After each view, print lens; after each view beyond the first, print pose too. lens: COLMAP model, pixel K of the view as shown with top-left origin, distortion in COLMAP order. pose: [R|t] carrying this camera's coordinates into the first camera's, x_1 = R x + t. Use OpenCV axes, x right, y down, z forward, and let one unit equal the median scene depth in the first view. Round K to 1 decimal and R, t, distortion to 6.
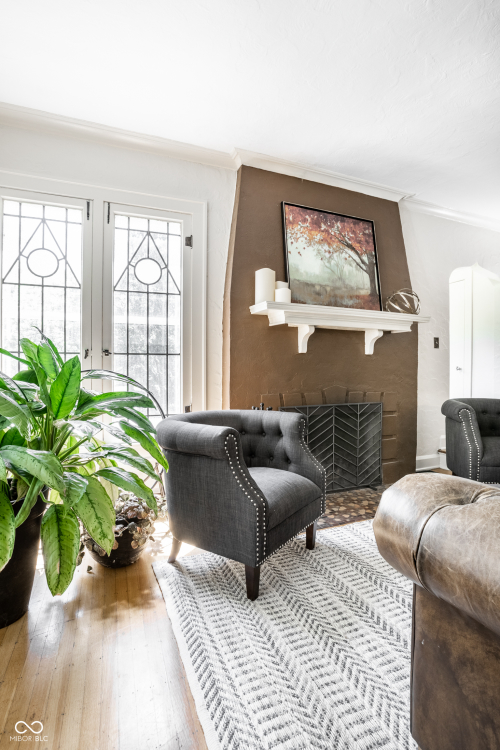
lens RADIAL K [[381.7, 0, 250.0], [0, 381.7, 375.0], [0, 0, 1]] dist [-0.089440, 0.040000]
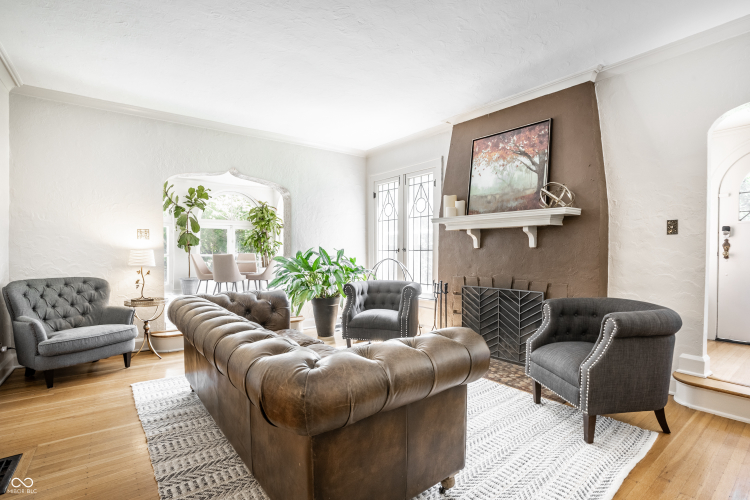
lens RADIAL K [[362.4, 0, 375.0], [0, 362.4, 250.0], [0, 0, 1]] dist [-0.067888, 0.000152]
pose [[0.261957, -0.005730, -0.965063, 1.235484], [-0.007900, 0.999936, -0.008081, -0.035972], [0.965047, 0.009741, 0.261895, 0.291340]]
